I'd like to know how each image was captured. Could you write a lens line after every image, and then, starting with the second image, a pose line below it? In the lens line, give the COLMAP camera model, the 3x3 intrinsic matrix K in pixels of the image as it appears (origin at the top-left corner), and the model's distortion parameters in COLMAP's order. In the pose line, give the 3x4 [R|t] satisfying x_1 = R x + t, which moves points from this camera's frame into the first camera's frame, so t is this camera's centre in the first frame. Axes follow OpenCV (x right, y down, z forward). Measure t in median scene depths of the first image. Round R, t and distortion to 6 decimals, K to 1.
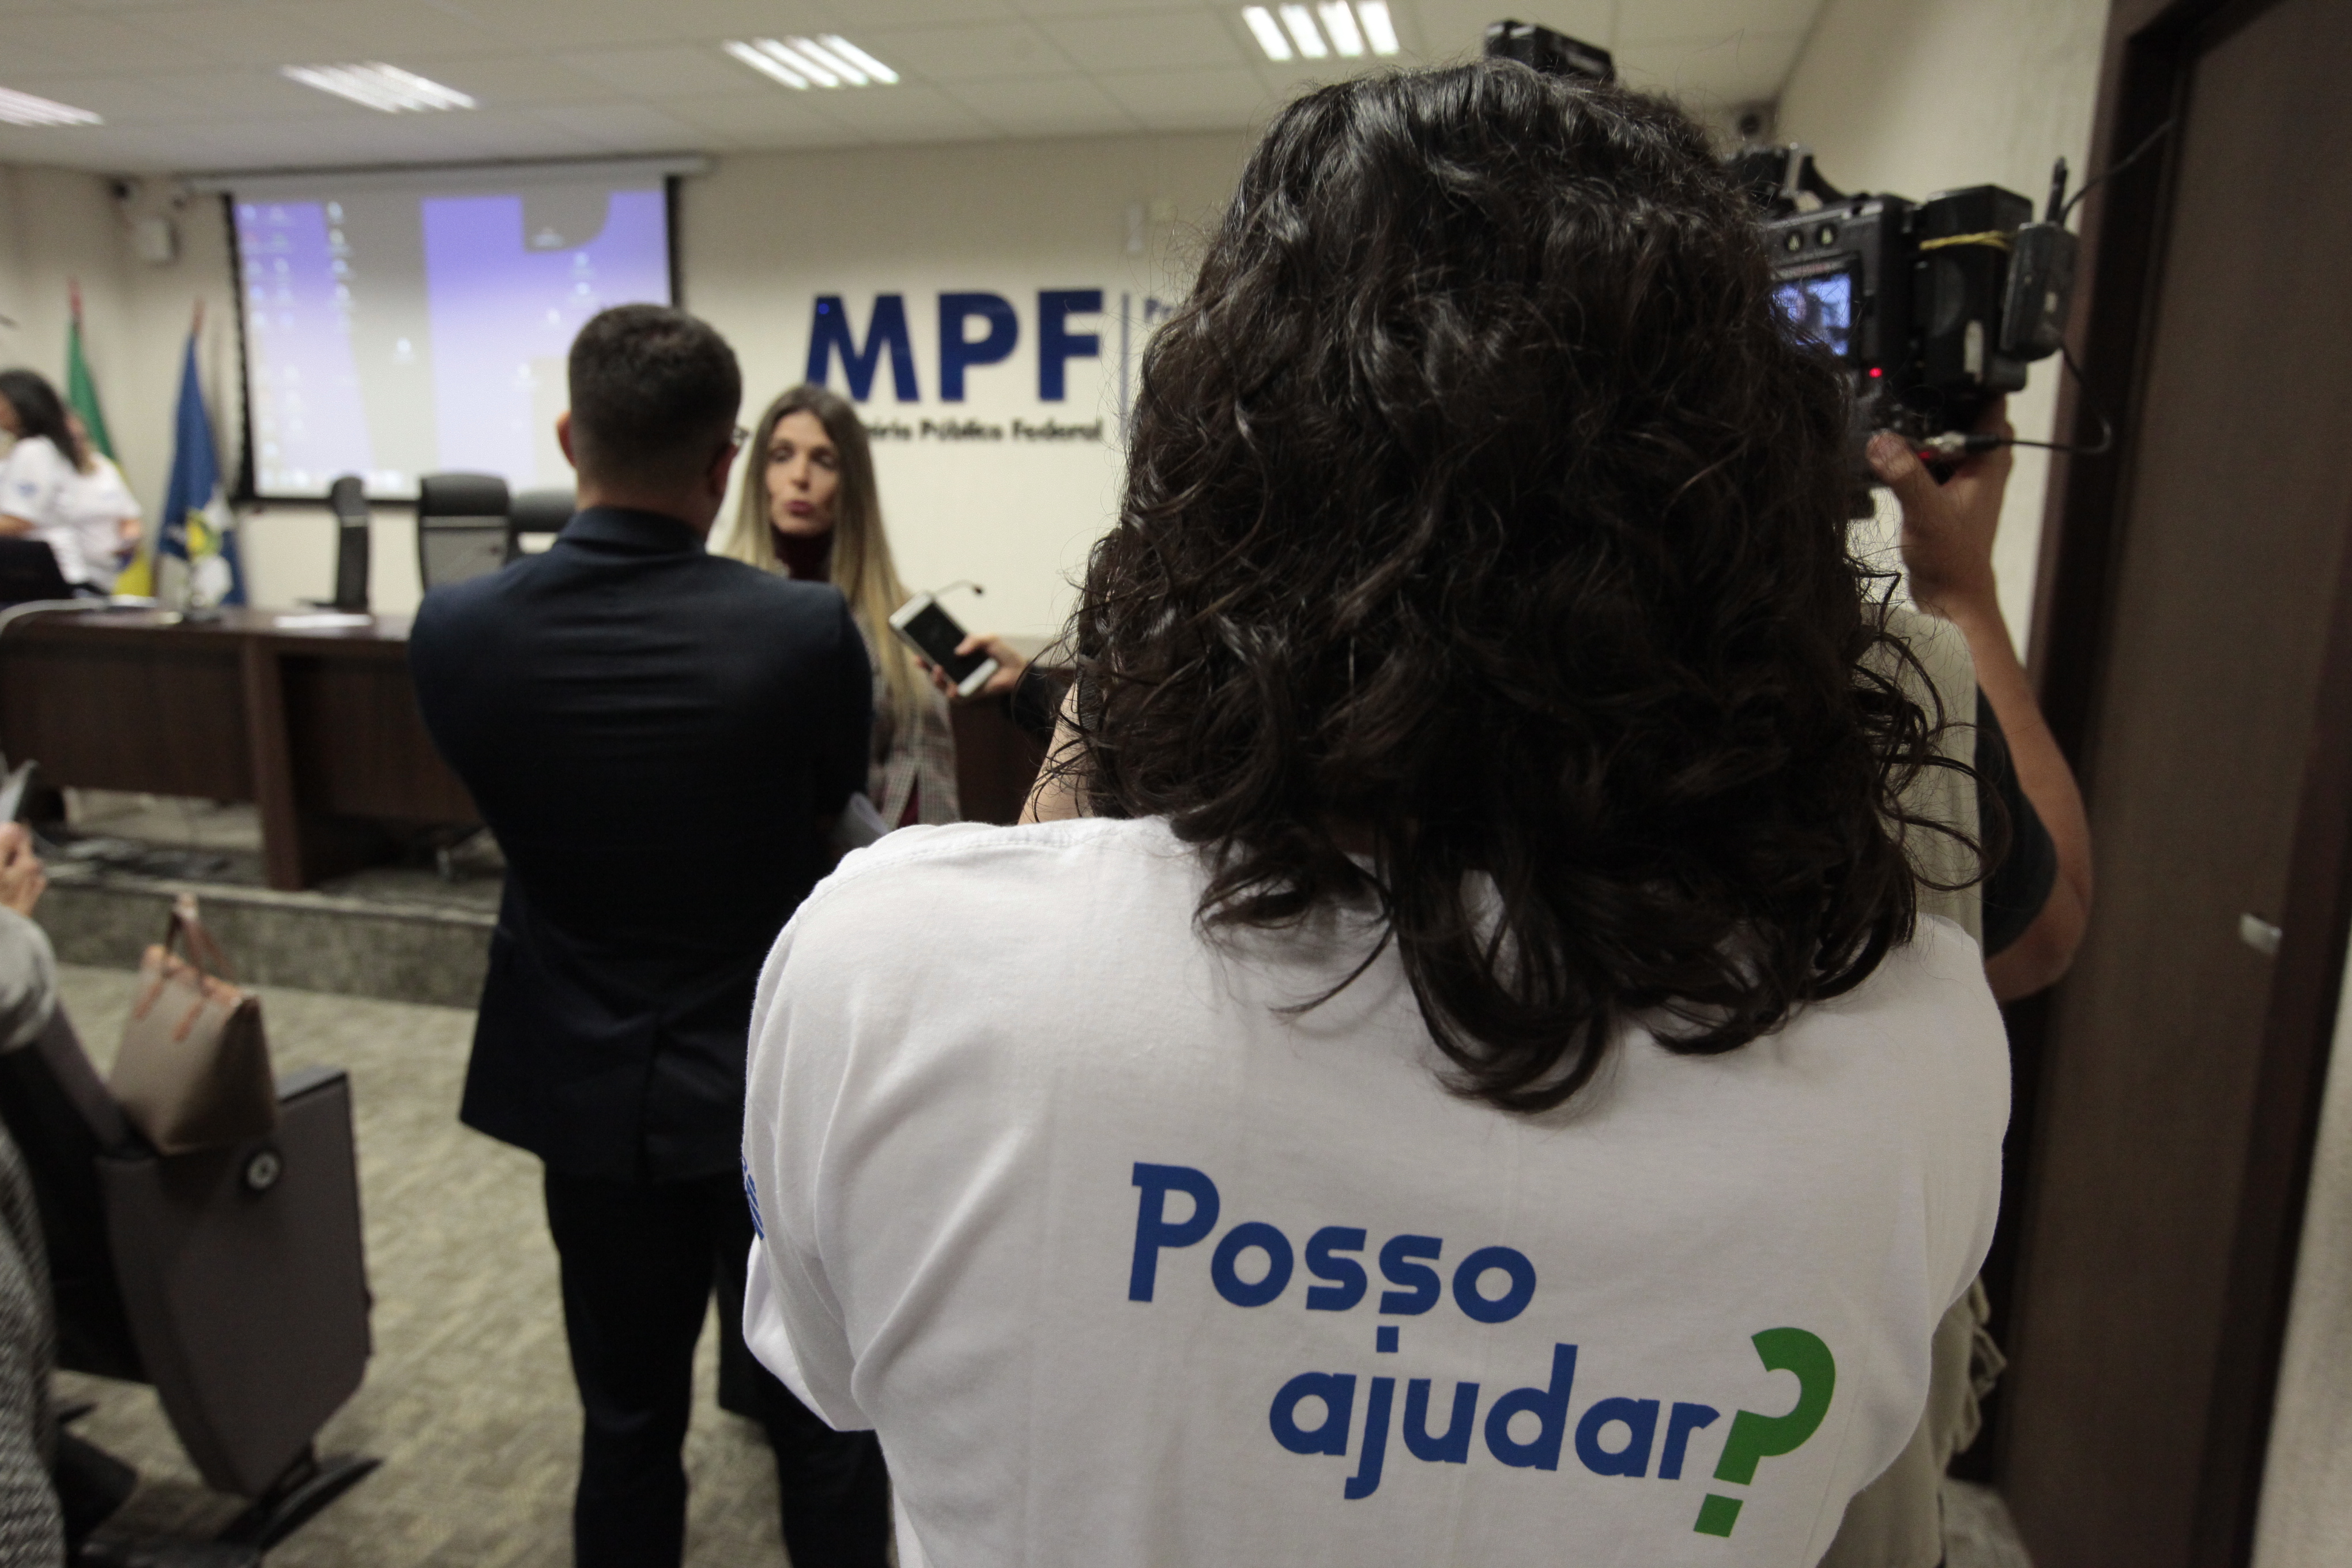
lens RADIAL K [[1505.4, 0, 1176.0], [0, 1505.4, 784.0], [0, 0, 1]] dist [0.000477, 0.003024]
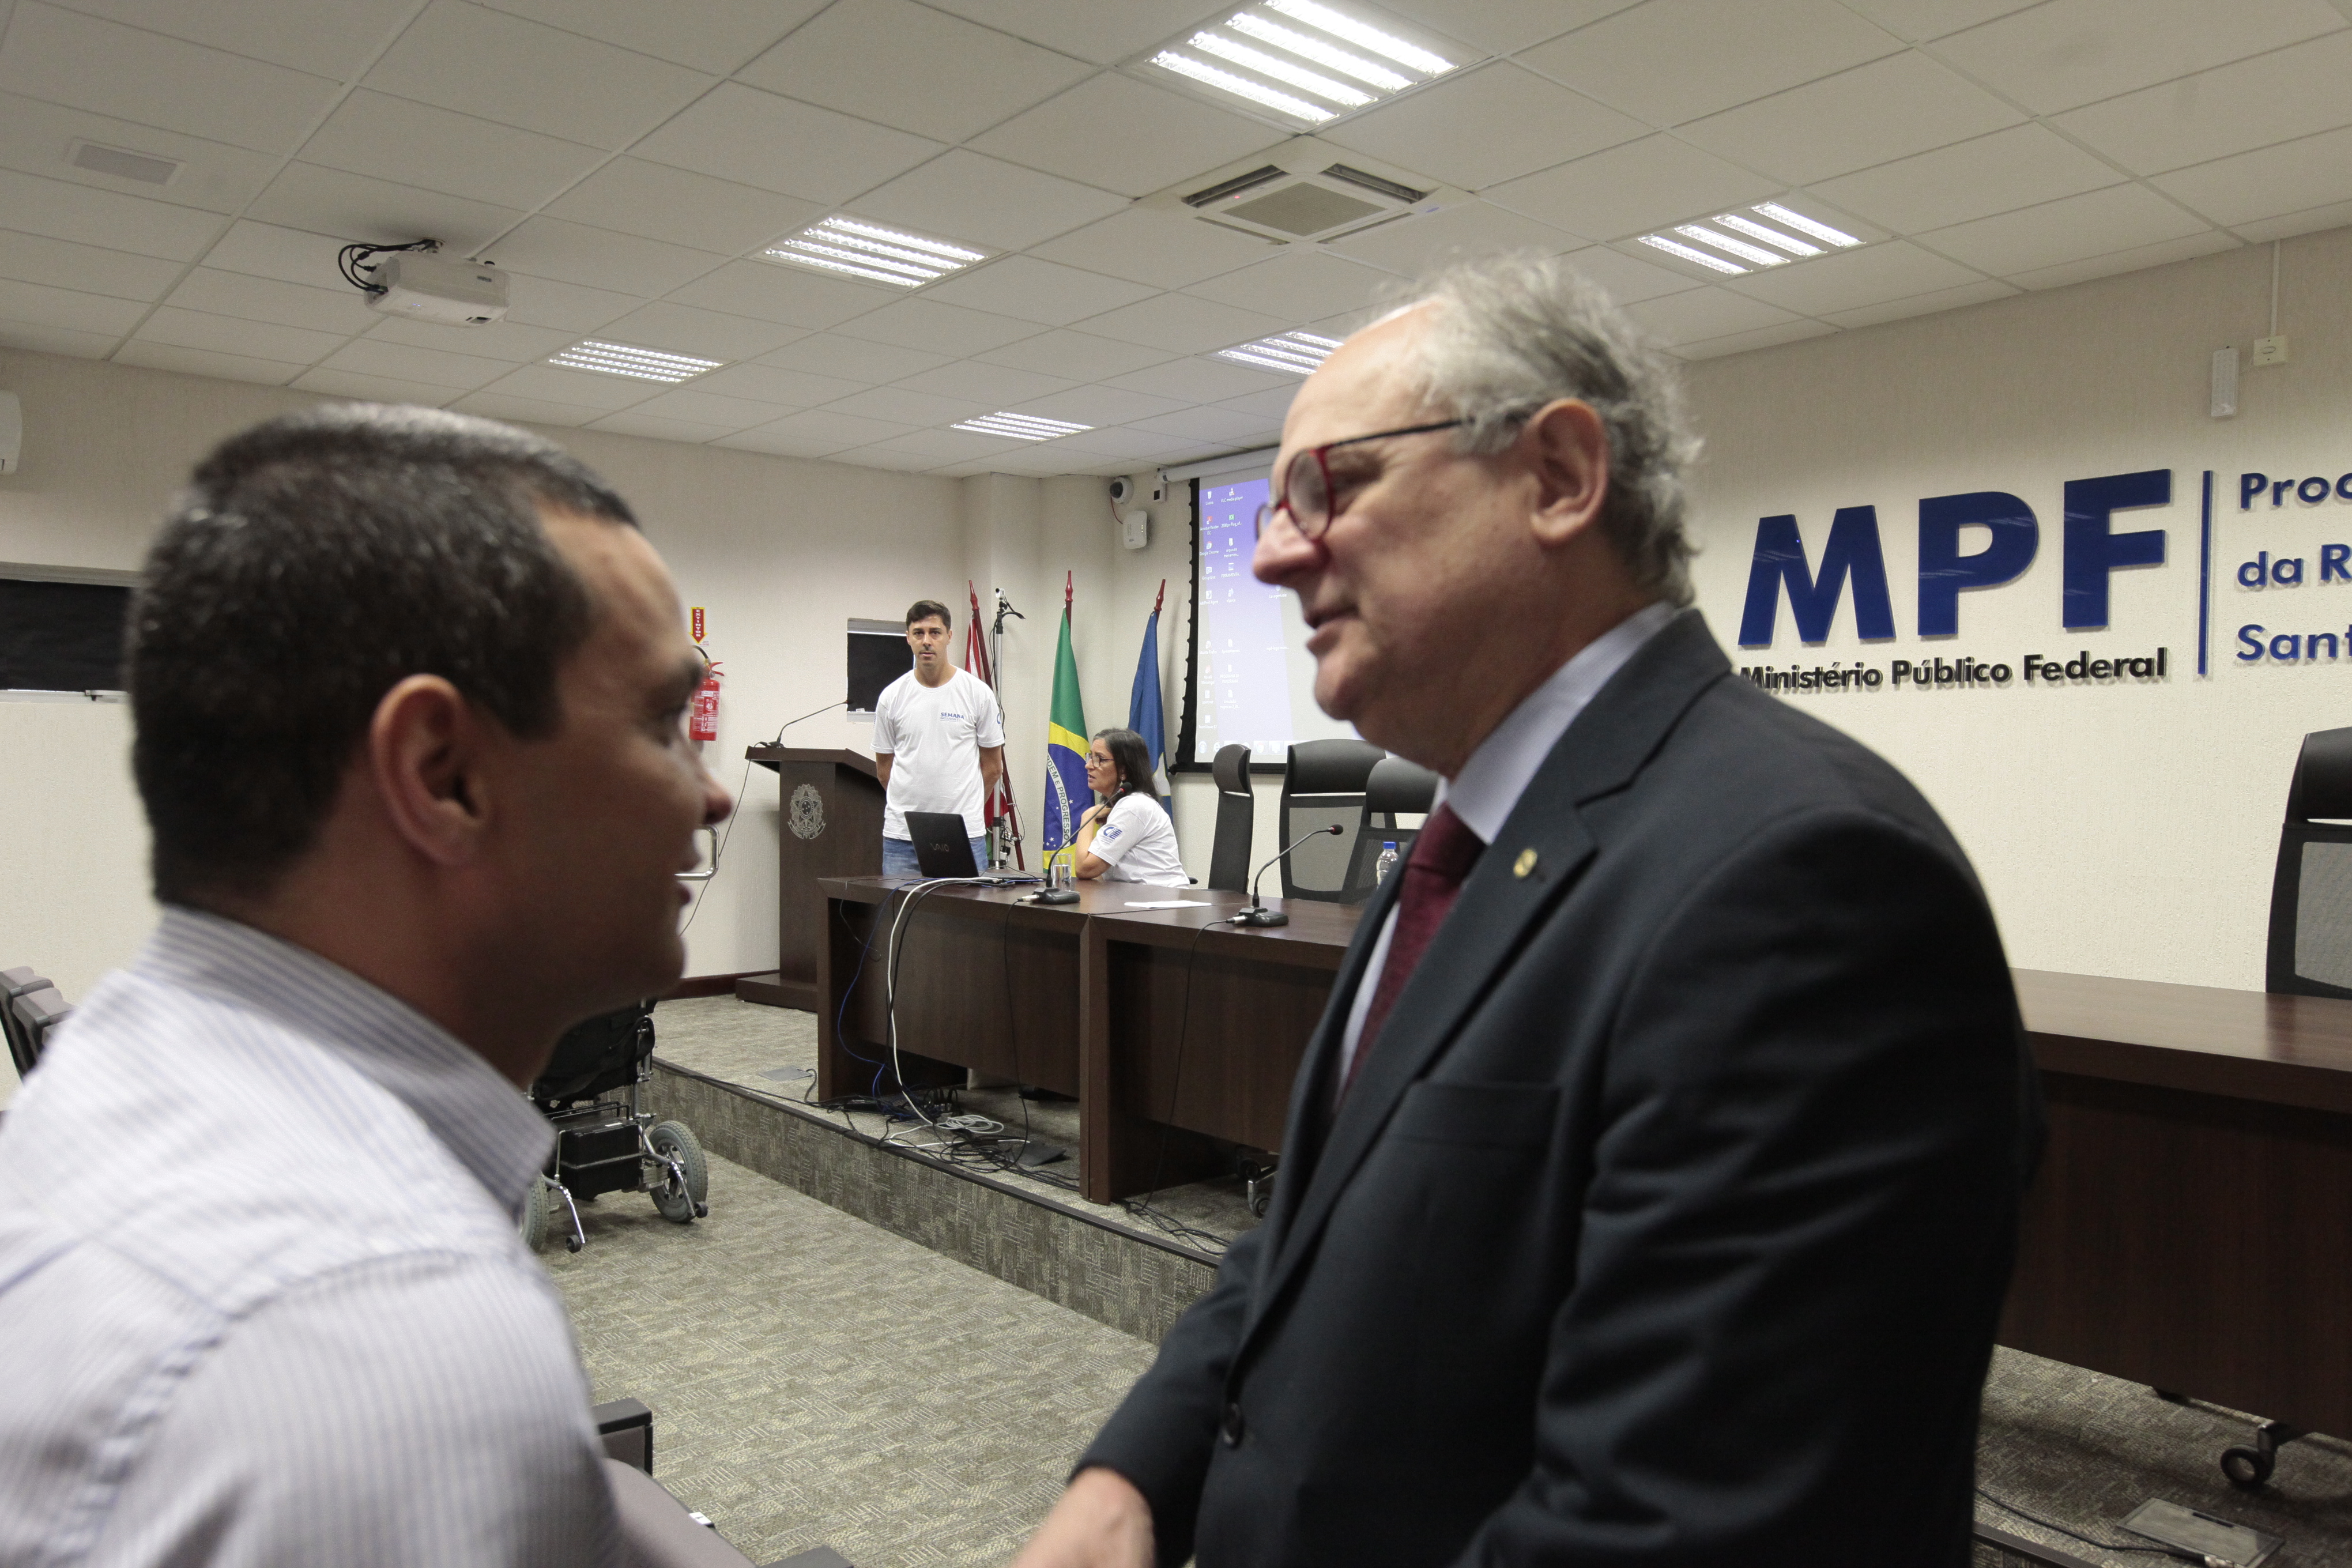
lens RADIAL K [[1649.8, 0, 1176.0], [0, 1649.8, 784.0], [0, 0, 1]] dist [-0.036060, 0.067390]
pose [[0.815104, -0.003852, -0.579301, 0.017590], [-0.093425, 0.986015, -0.138009, -0.030315], [0.571731, 0.166613, 0.803345, 0.128055]]
